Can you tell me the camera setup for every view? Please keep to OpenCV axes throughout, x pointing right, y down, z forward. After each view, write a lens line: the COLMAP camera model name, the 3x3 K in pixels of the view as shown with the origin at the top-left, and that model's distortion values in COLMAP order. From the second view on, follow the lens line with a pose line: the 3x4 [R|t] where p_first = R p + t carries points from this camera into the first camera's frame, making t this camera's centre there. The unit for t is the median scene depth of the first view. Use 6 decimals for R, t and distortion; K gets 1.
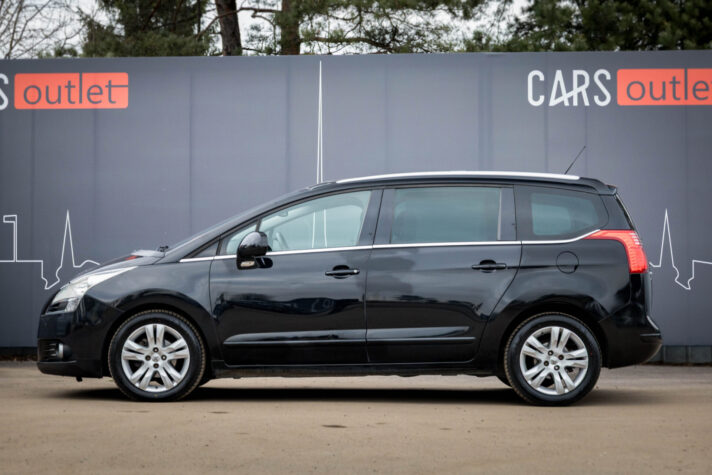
lens RADIAL K [[1654.1, 0, 358.3], [0, 1654.1, 233.9], [0, 0, 1]] dist [0.028459, 0.000000]
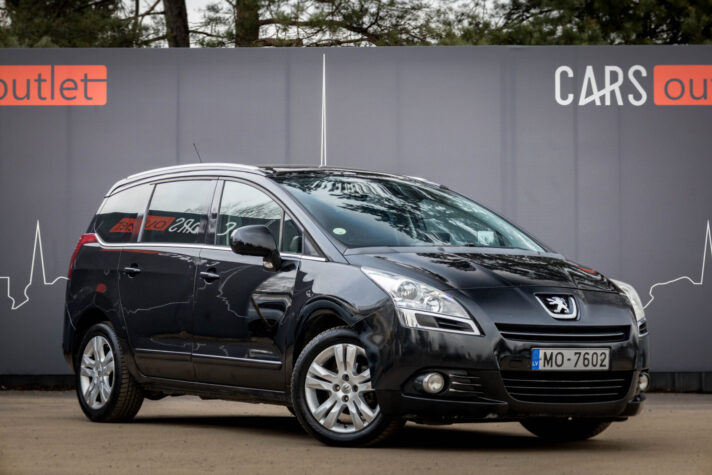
lens RADIAL K [[2175.7, 0, 355.6], [0, 2175.7, 239.5], [0, 0, 1]] dist [0.058533, 0.000000]
pose [[0.998281, 0.001995, 0.058567, -0.060037], [-0.001474, 0.999959, -0.008936, 0.004940], [-0.058583, 0.008834, 0.998243, -0.138103]]
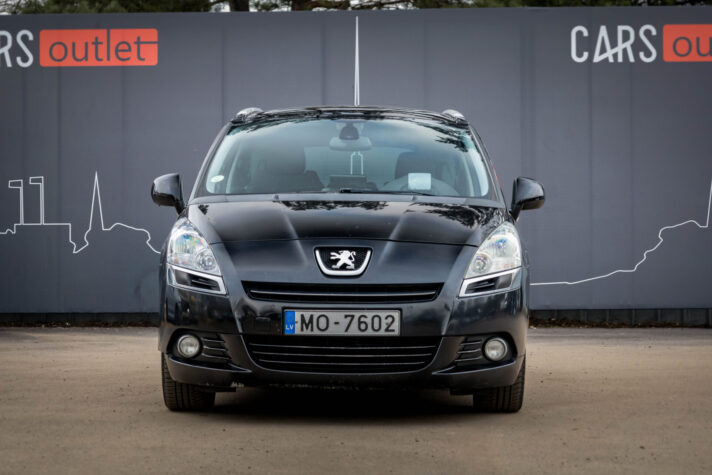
lens RADIAL K [[1937.4, 0, 358.9], [0, 1937.4, 257.5], [0, 0, 1]] dist [0.024122, 0.000000]
pose [[0.999732, -0.003786, 0.022835, -0.038974], [0.003169, 0.999631, 0.026987, 0.004710], [-0.022929, -0.026908, 0.999375, -0.109273]]
